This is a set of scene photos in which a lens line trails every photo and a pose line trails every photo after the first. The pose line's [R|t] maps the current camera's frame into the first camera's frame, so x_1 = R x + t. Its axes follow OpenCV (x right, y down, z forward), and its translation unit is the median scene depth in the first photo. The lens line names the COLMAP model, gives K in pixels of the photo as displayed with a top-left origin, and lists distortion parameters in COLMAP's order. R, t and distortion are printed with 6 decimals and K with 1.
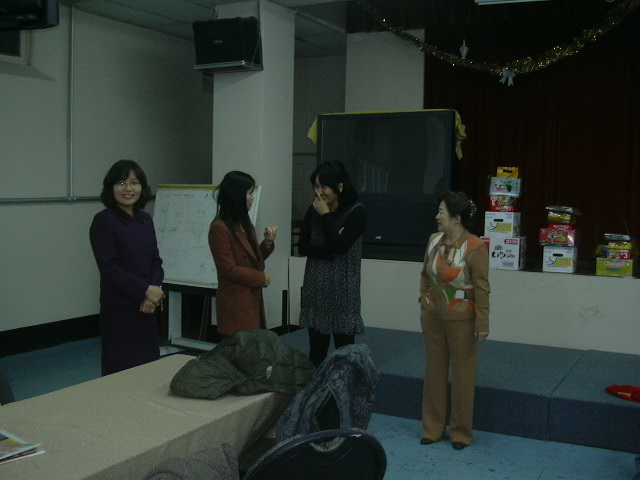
lens RADIAL K [[759.5, 0, 320.5], [0, 759.5, 240.3], [0, 0, 1]] dist [-0.125733, 0.000000]
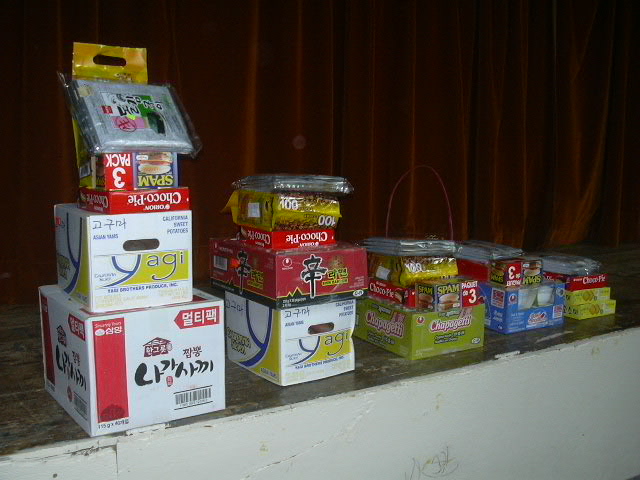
lens RADIAL K [[759.5, 0, 319.5], [0, 759.5, 240.9], [0, 0, 1]] dist [-0.125733, 0.000000]
pose [[0.471984, -0.136880, 0.870916, 0.037098], [0.067753, 0.990583, 0.118970, -0.054941], [-0.879000, 0.002856, 0.476813, 0.824078]]
